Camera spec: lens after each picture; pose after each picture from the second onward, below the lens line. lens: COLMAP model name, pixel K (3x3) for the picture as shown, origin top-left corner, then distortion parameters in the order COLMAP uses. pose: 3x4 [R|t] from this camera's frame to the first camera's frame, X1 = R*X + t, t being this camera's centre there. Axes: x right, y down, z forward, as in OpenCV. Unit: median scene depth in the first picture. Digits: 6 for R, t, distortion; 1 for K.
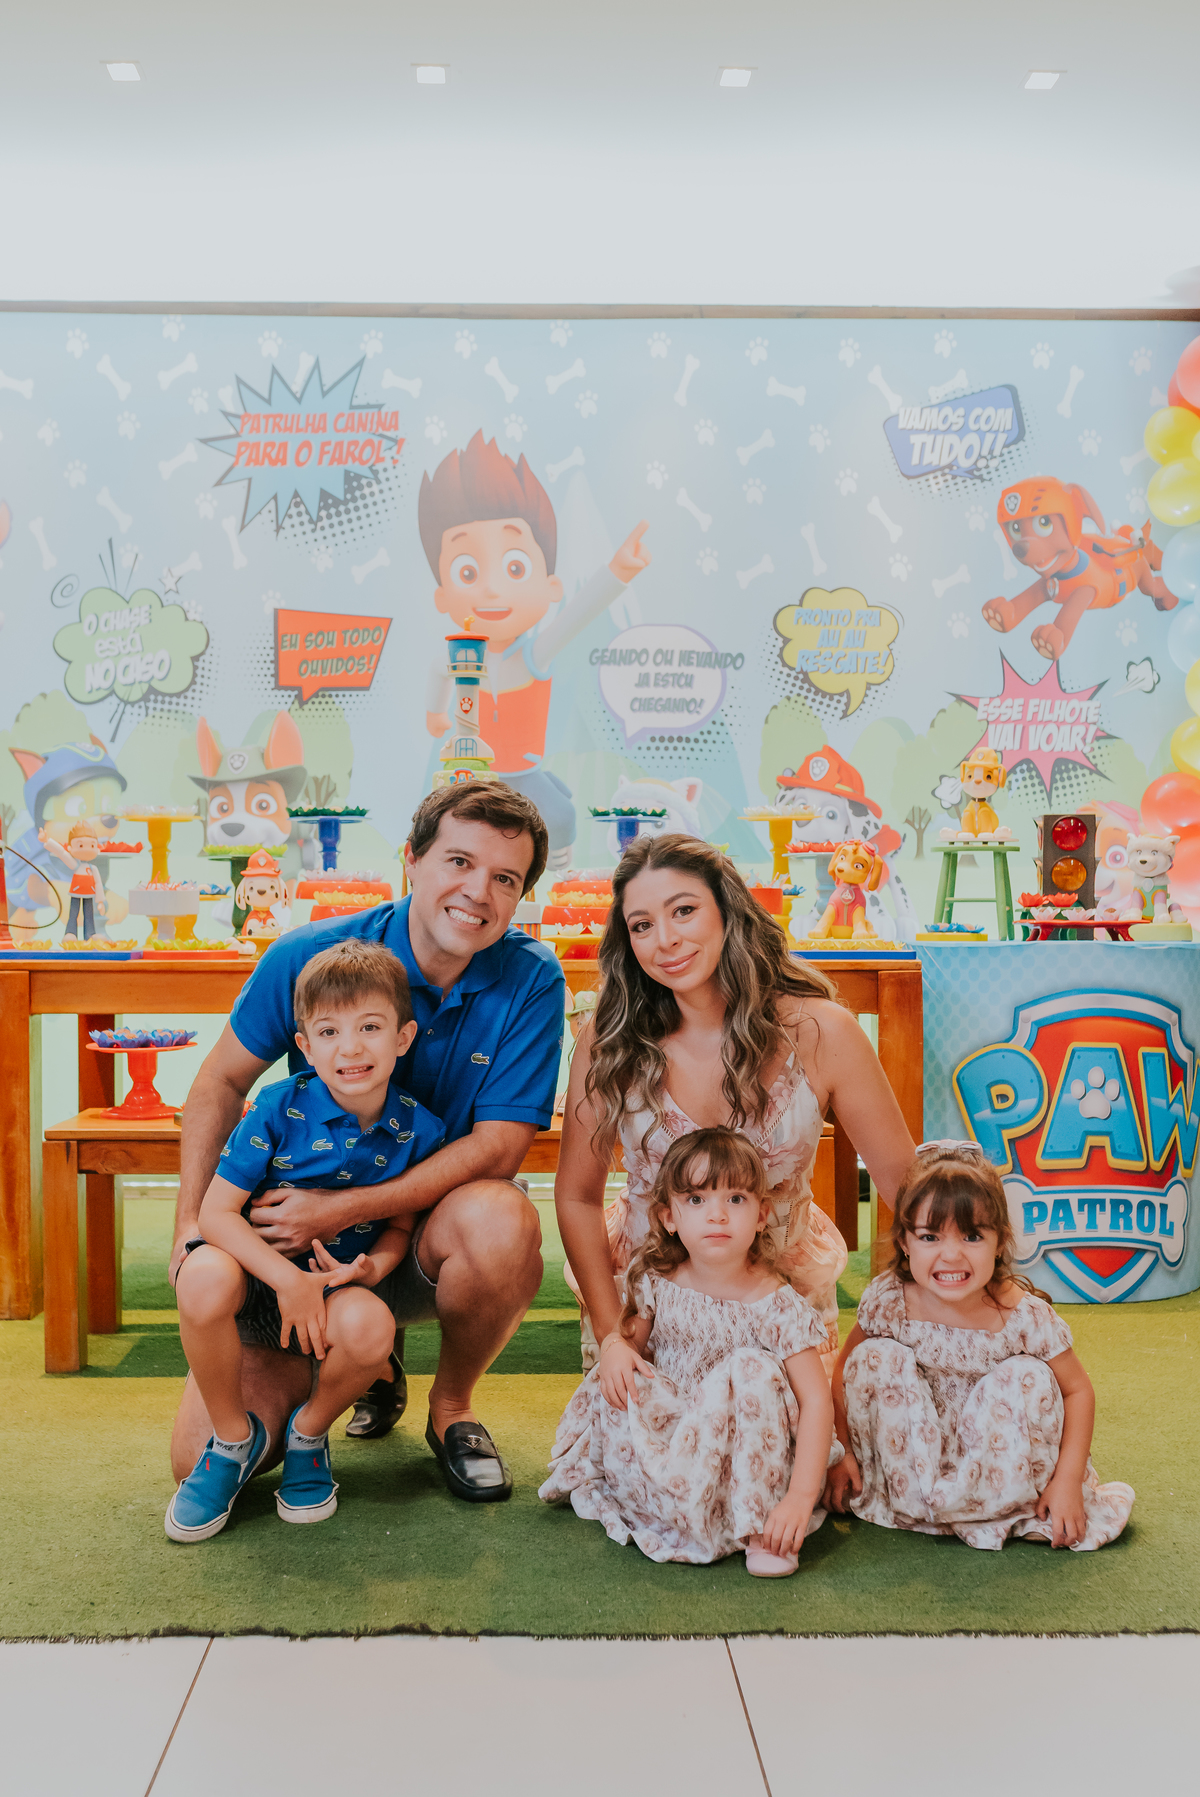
lens RADIAL K [[1839.0, 0, 559.3], [0, 1839.0, 993.3], [0, 0, 1]] dist [0.000351, 0.005537]
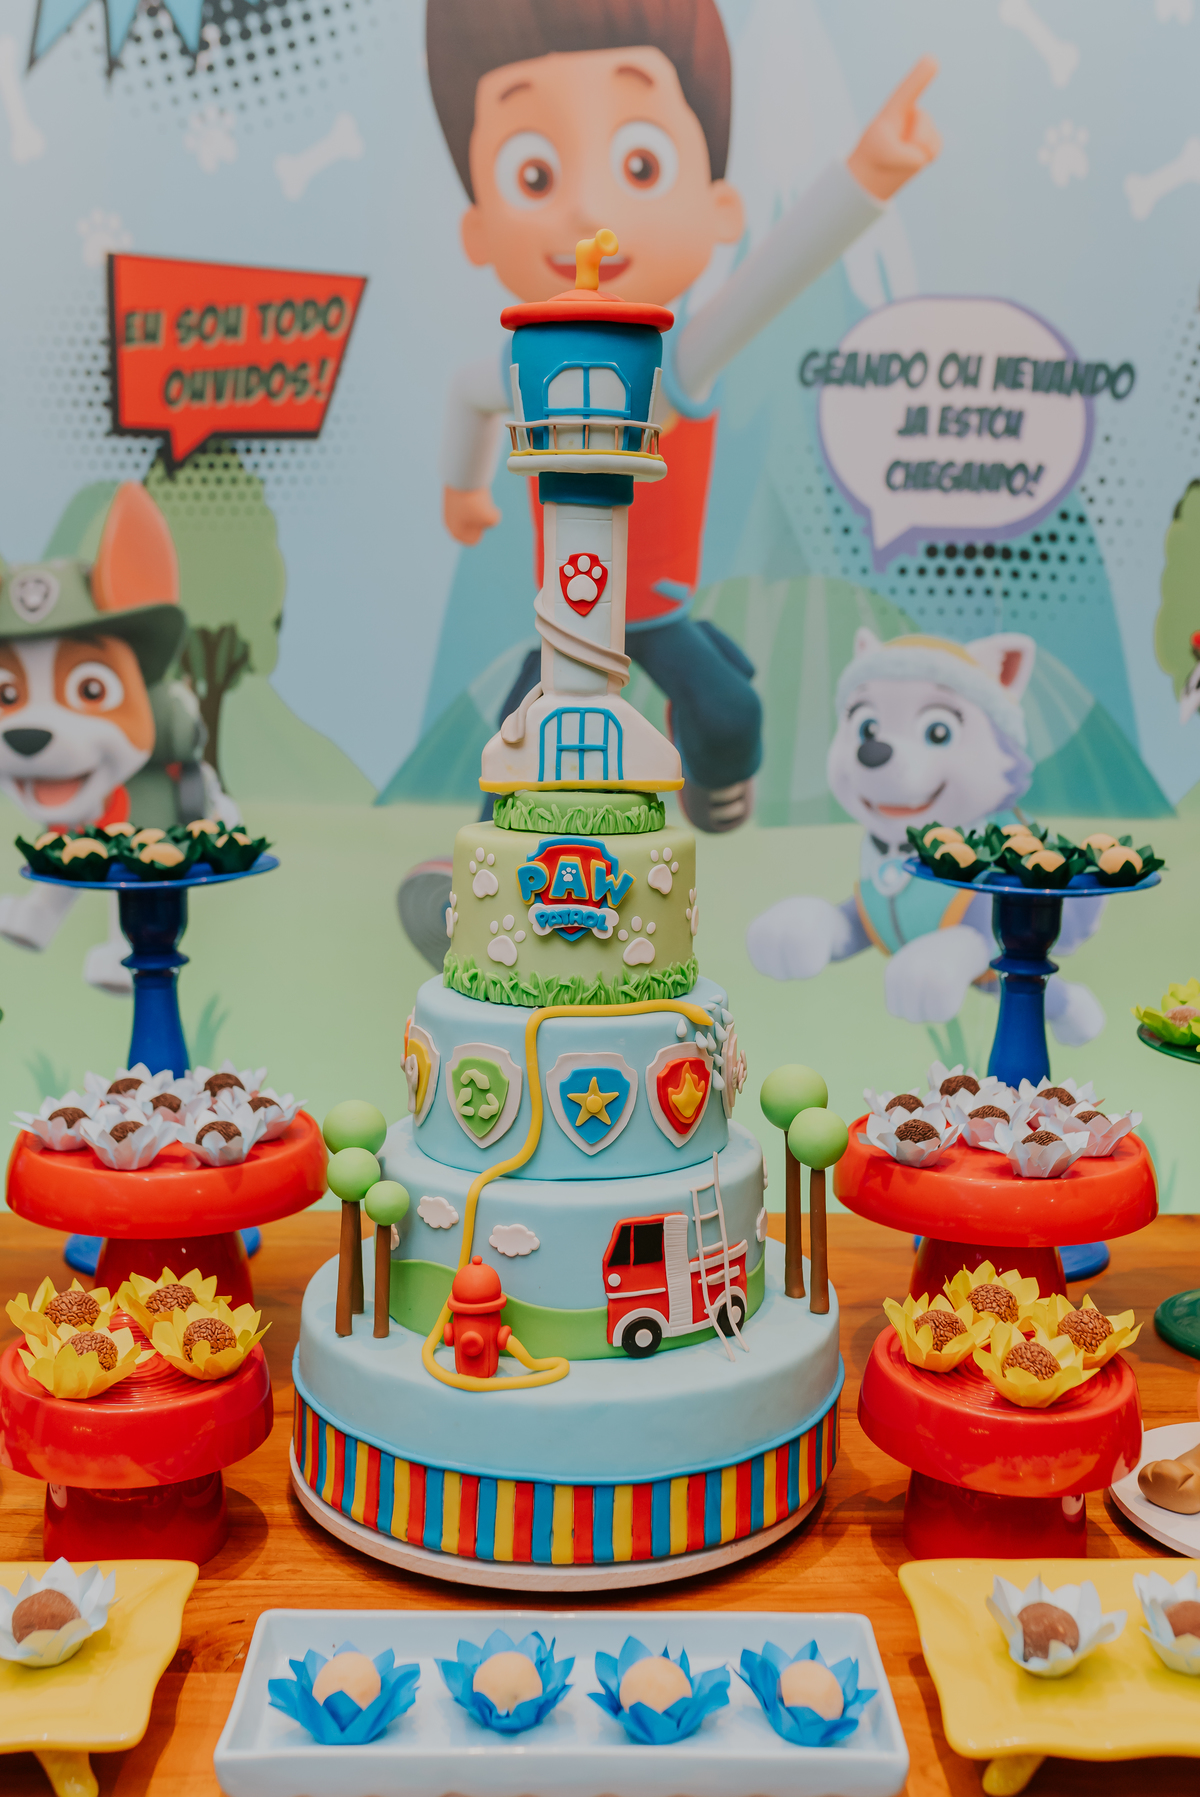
lens RADIAL K [[1789.8, 0, 591.5], [0, 1789.8, 890.1], [0, 0, 1]] dist [0.002143, -0.002785]
pose [[0.999958, 0.007391, 0.005369, -0.036810], [-0.007954, 0.993471, 0.113808, -0.104121], [-0.004493, -0.113846, 0.993488, 0.542371]]
